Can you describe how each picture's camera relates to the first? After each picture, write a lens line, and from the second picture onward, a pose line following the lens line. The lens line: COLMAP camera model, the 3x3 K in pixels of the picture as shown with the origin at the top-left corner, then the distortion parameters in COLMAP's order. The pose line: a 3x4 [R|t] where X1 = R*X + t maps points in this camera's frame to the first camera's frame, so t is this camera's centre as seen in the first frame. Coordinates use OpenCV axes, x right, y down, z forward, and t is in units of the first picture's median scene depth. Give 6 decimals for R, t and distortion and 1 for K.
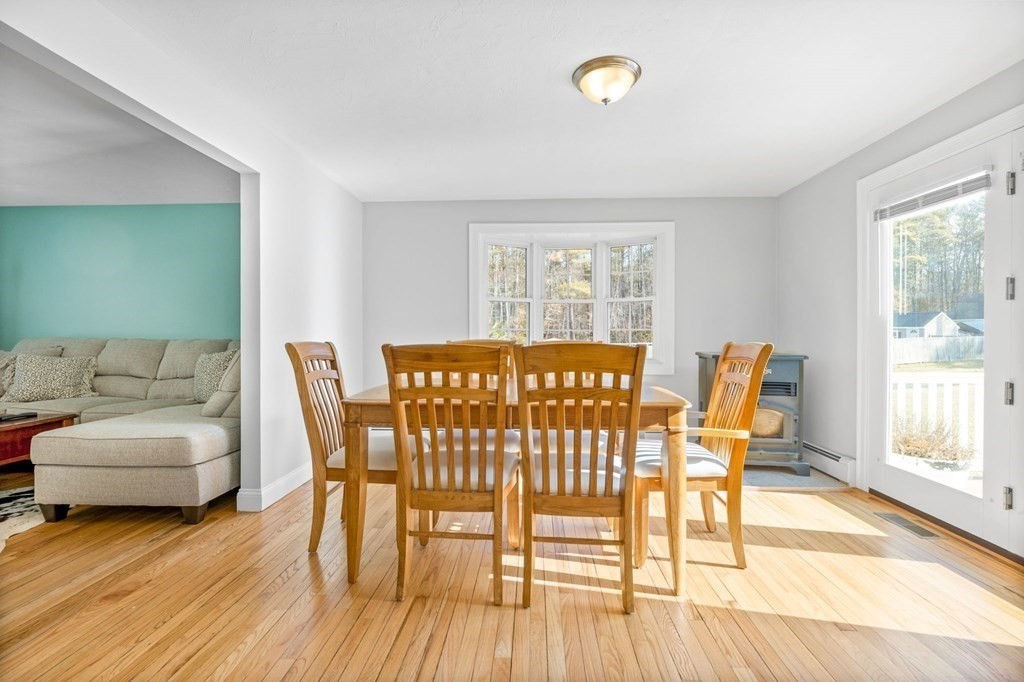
lens RADIAL K [[461.9, 0, 508.3], [0, 461.9, 336.8], [0, 0, 1]] dist [-0.007524, 0.002766]
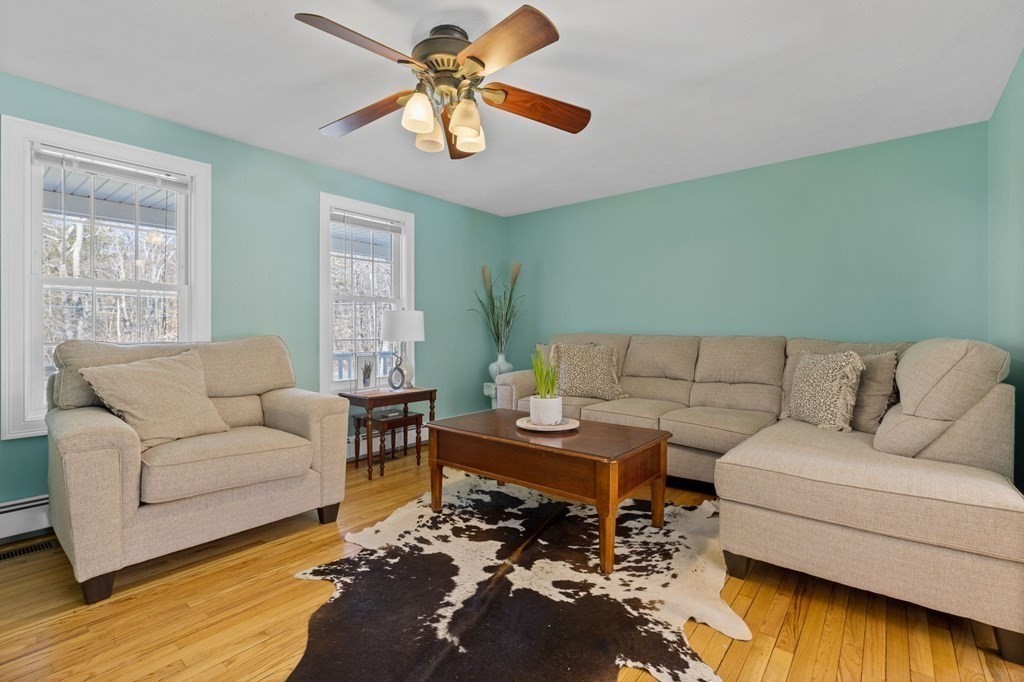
lens RADIAL K [[461.9, 0, 508.2], [0, 461.9, 334.0], [0, 0, 1]] dist [-0.007524, 0.002766]
pose [[0.802103, 0.003883, -0.597173, -0.989380], [-0.000699, 0.999984, 0.005562, -0.003018], [0.597185, -0.004044, 0.802093, 0.196059]]
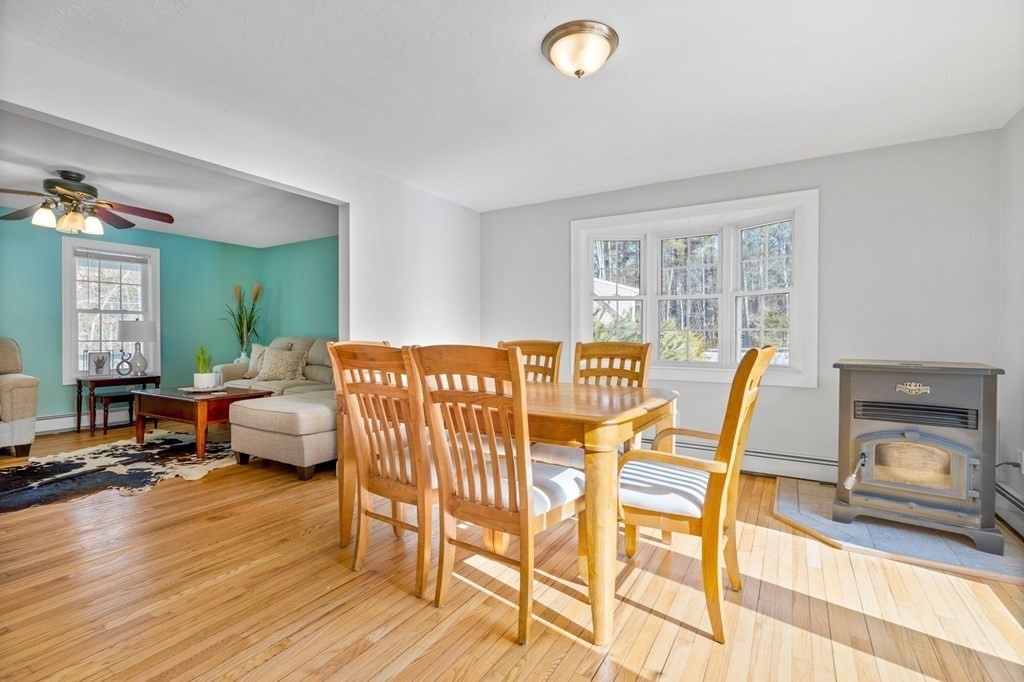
lens RADIAL K [[461.9, 0, 505.7], [0, 461.9, 339.8], [0, 0, 1]] dist [-0.007524, 0.002766]
pose [[0.878706, 0.006434, -0.477320, 0.509442], [-0.003815, 0.999972, 0.006457, -0.002445], [0.477348, -0.003853, 0.878706, 0.147043]]
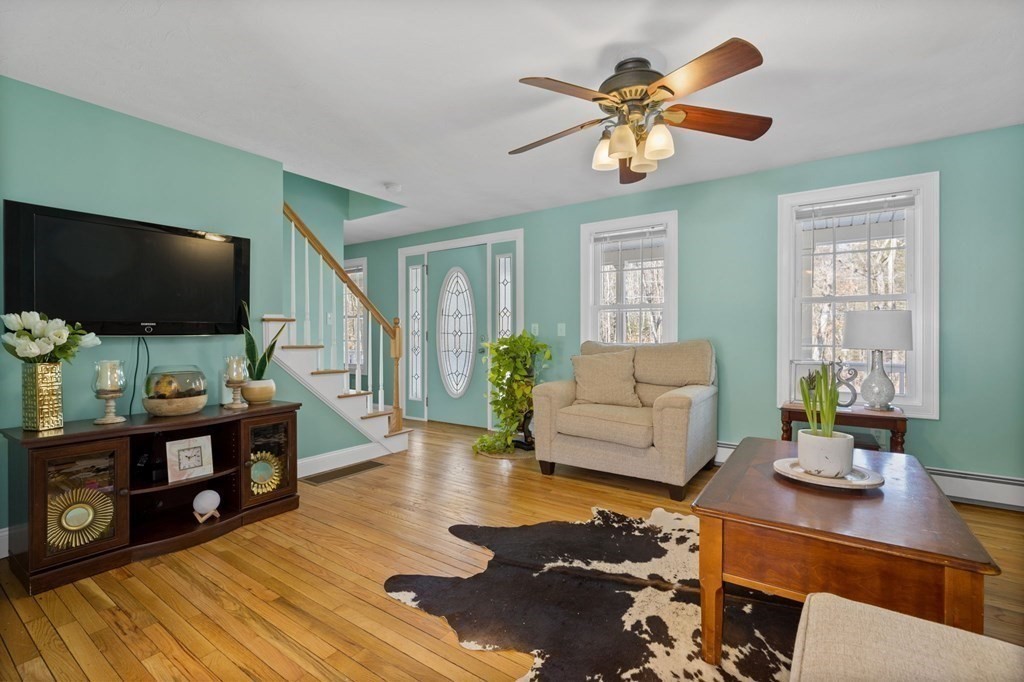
lens RADIAL K [[461.9, 0, 519.0], [0, 461.9, 340.3], [0, 0, 1]] dist [-0.007524, 0.002766]
pose [[-0.516846, 0.008275, -0.856038, -0.654265], [-0.003255, 0.999927, 0.011631, -0.005441], [0.856072, 0.008798, -0.516782, 1.144789]]
